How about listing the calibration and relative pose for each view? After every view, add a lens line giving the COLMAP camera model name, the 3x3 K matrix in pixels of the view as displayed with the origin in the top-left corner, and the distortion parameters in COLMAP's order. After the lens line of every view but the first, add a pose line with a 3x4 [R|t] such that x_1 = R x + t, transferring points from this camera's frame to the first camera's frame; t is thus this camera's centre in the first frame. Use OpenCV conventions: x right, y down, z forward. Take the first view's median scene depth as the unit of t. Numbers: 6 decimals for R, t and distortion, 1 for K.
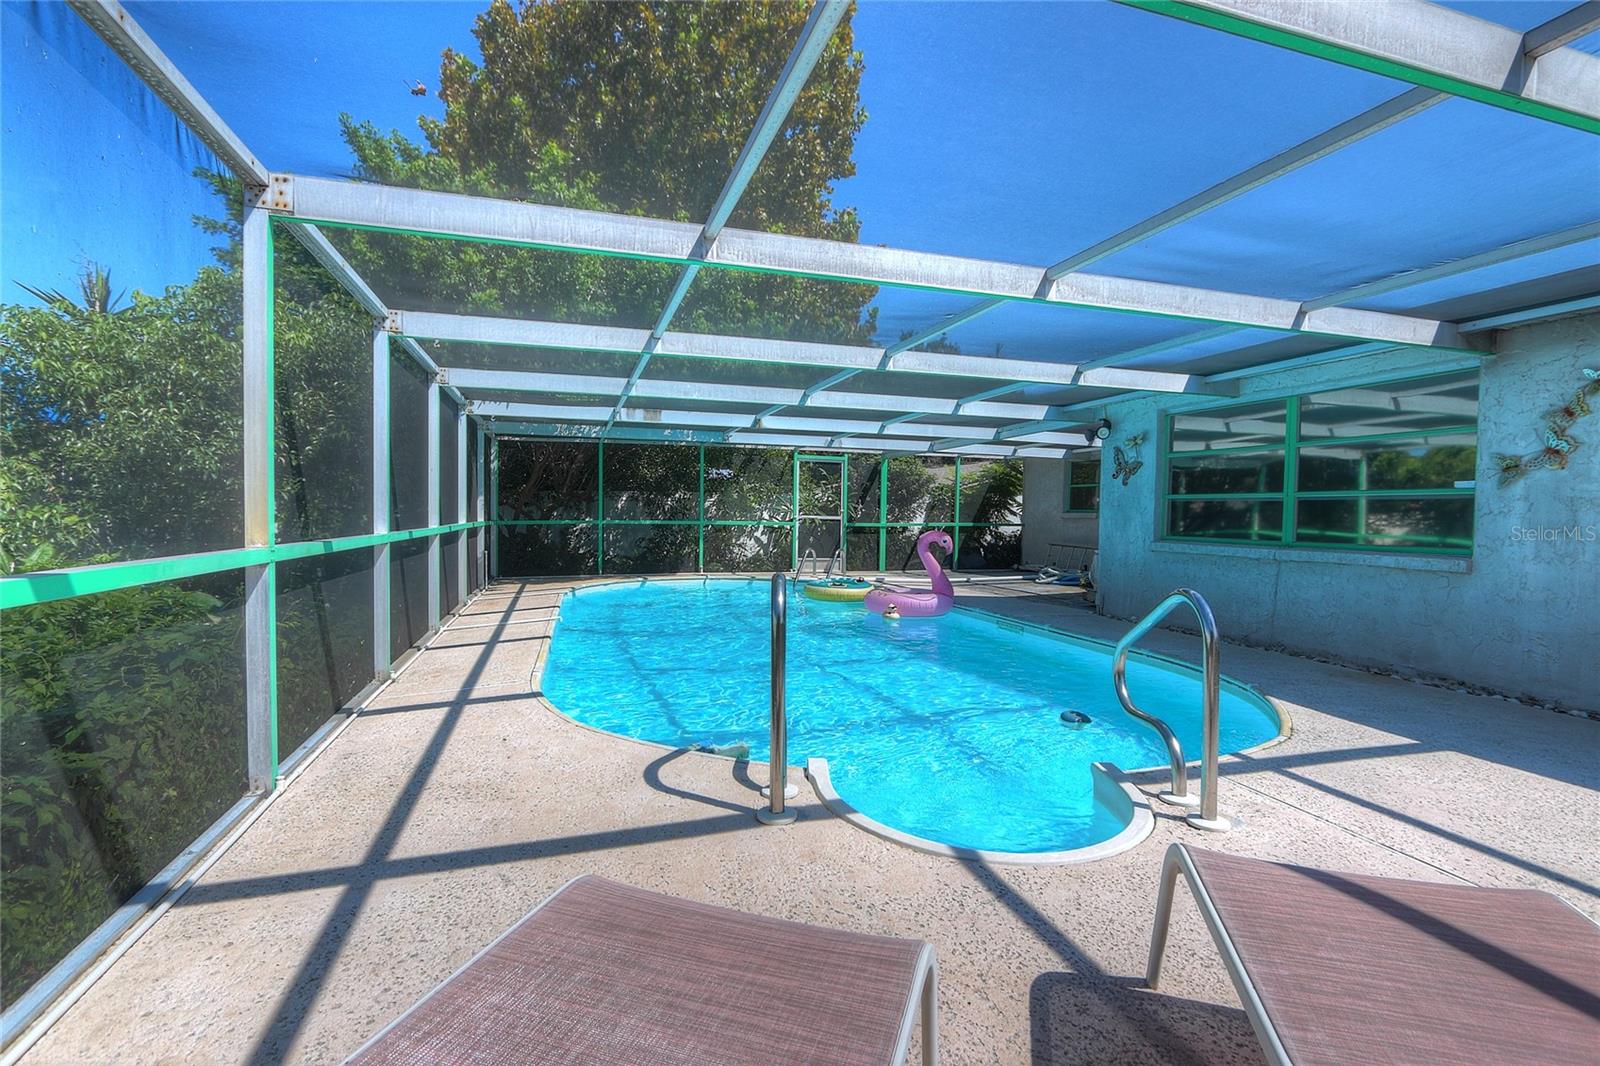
lens RADIAL K [[737.7, 0, 798.0], [0, 737.7, 536.5], [0, 0, 1]] dist [-0.012614, 0.003082]
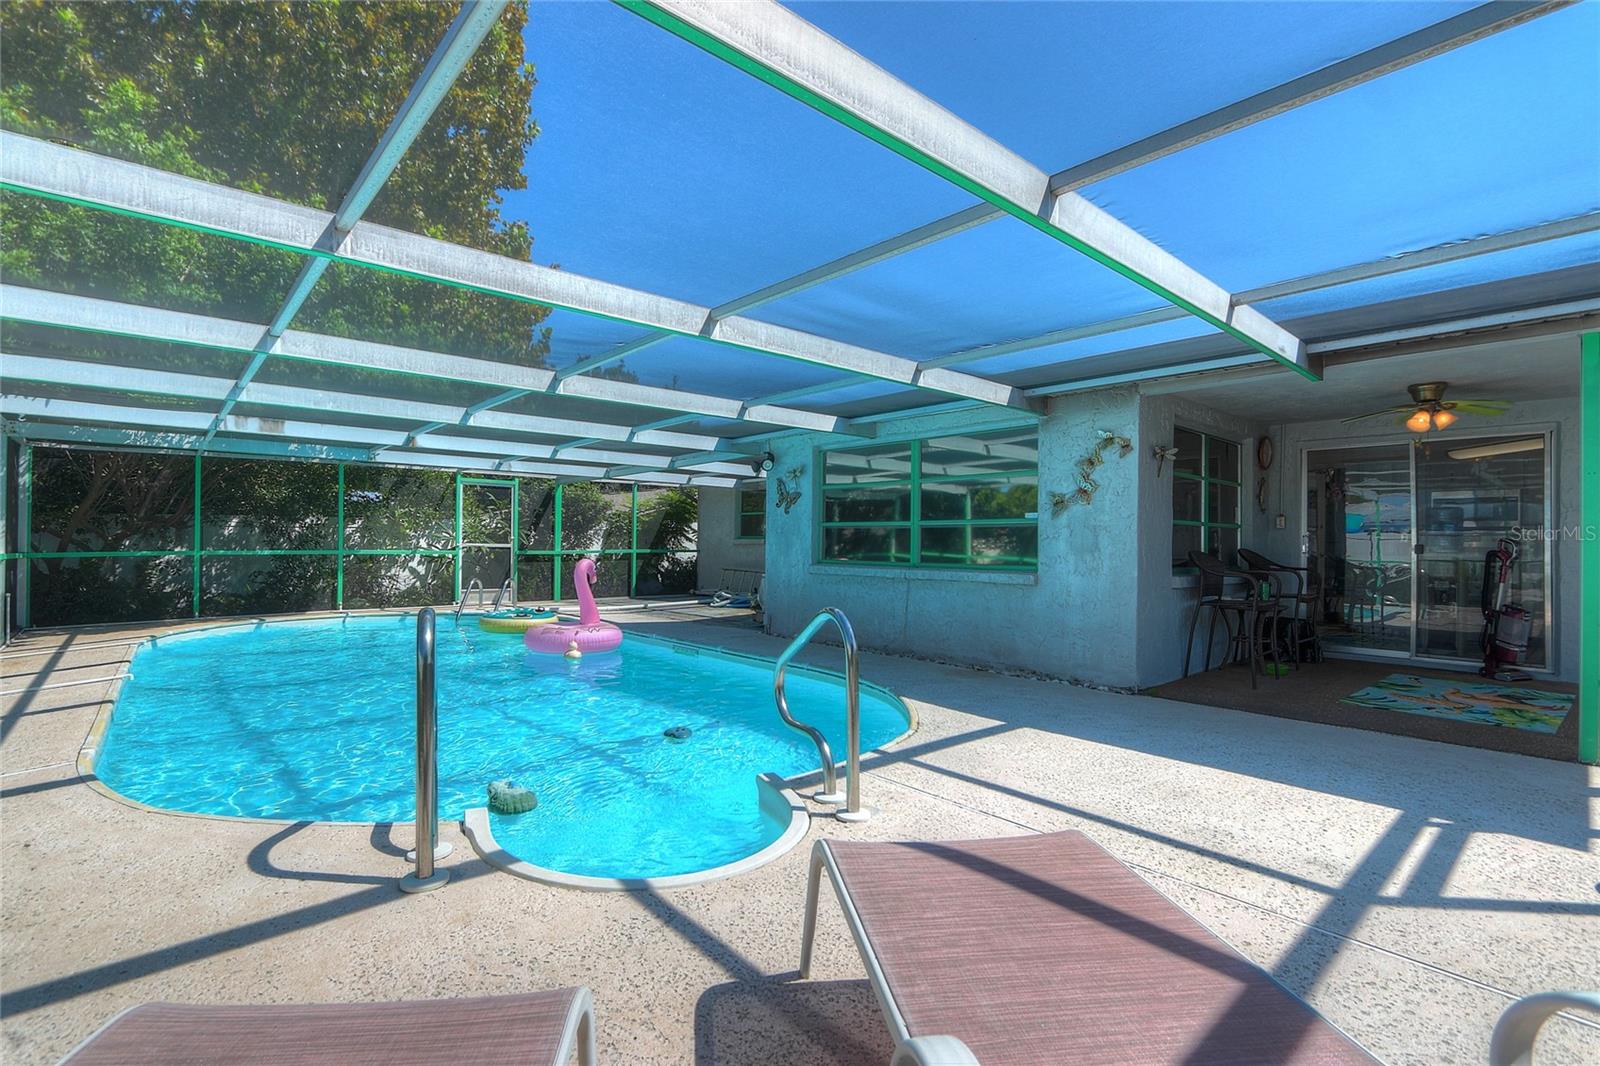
lens RADIAL K [[737.7, 0, 787.9], [0, 737.7, 537.7], [0, 0, 1]] dist [-0.012614, 0.003082]
pose [[0.915307, -0.003844, 0.402738, 0.007147], [0.017703, 0.999372, -0.030695, -0.000547], [-0.402367, 0.035225, 0.914800, -0.002042]]
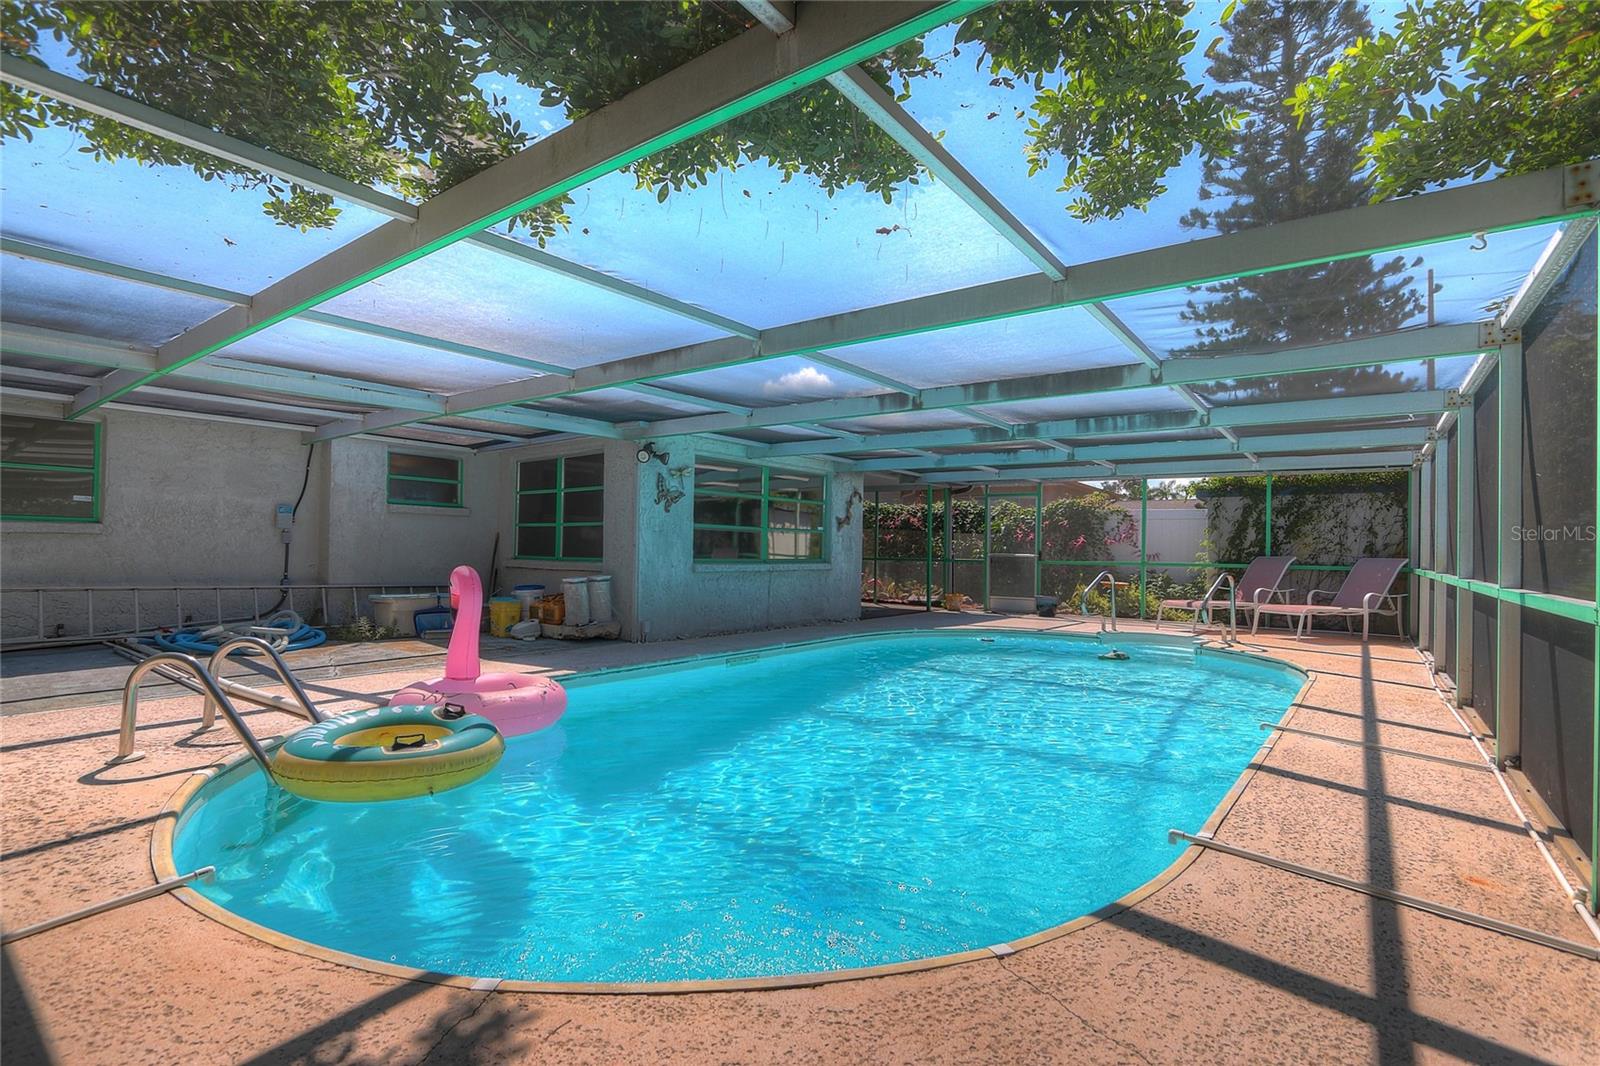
lens RADIAL K [[737.7, 0, 797.2], [0, 737.7, 536.2], [0, 0, 1]] dist [-0.012614, 0.003082]
pose [[-0.579734, -0.008785, 0.814758, -0.876567], [0.002898, 0.999913, 0.012844, -0.082152], [-0.814801, 0.009807, -0.579658, 2.484702]]
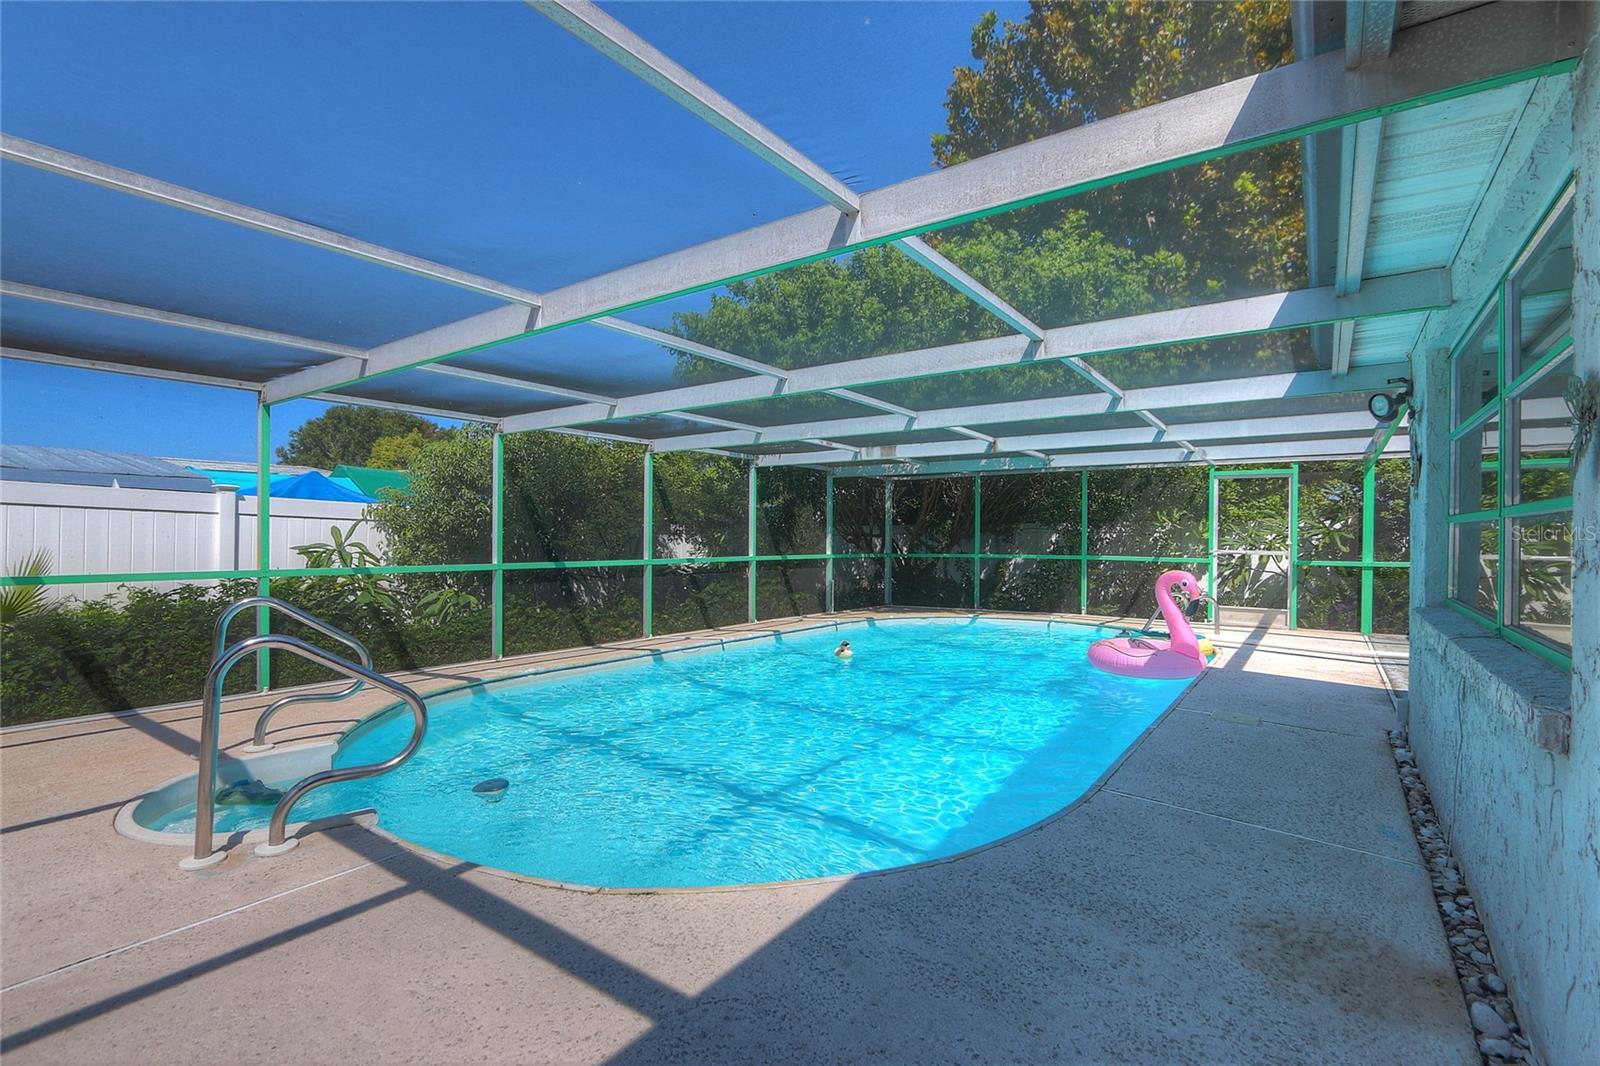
lens RADIAL K [[737.7, 0, 780.4], [0, 737.7, 538.0], [0, 0, 1]] dist [-0.012614, 0.003082]
pose [[0.589063, -0.005030, -0.808071, 0.837839], [-0.026297, 0.999332, -0.025390, -0.026038], [0.807659, 0.036206, 0.588537, 0.460023]]
